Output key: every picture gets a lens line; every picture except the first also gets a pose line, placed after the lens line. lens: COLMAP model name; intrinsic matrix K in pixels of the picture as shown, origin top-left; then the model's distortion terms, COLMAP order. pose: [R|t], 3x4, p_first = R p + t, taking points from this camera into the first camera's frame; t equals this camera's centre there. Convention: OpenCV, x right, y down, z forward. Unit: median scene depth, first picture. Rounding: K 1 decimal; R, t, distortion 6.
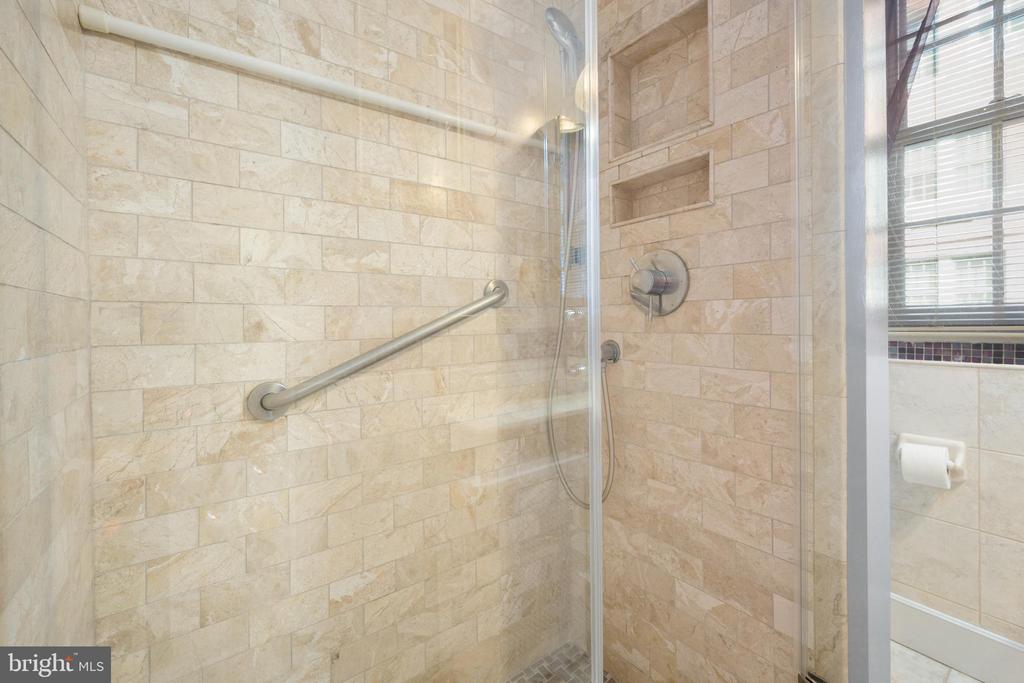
lens RADIAL K [[418.8, 0, 516.7], [0, 418.8, 327.2], [0, 0, 1]] dist [0.000165, -0.000073]
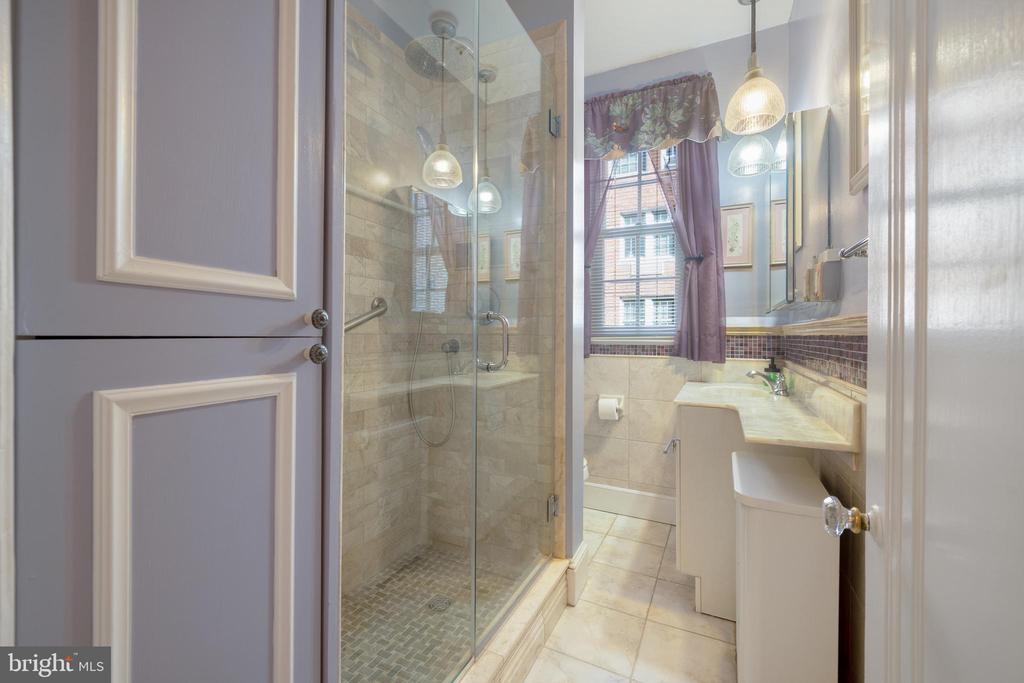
lens RADIAL K [[418.8, 0, 516.7], [0, 418.8, 327.2], [0, 0, 1]] dist [0.000165, -0.000073]
pose [[0.887413, 0.031145, 0.459922, -0.291406], [-0.012930, 0.999004, -0.042702, 0.047868], [-0.460794, 0.031947, 0.886932, -0.530255]]
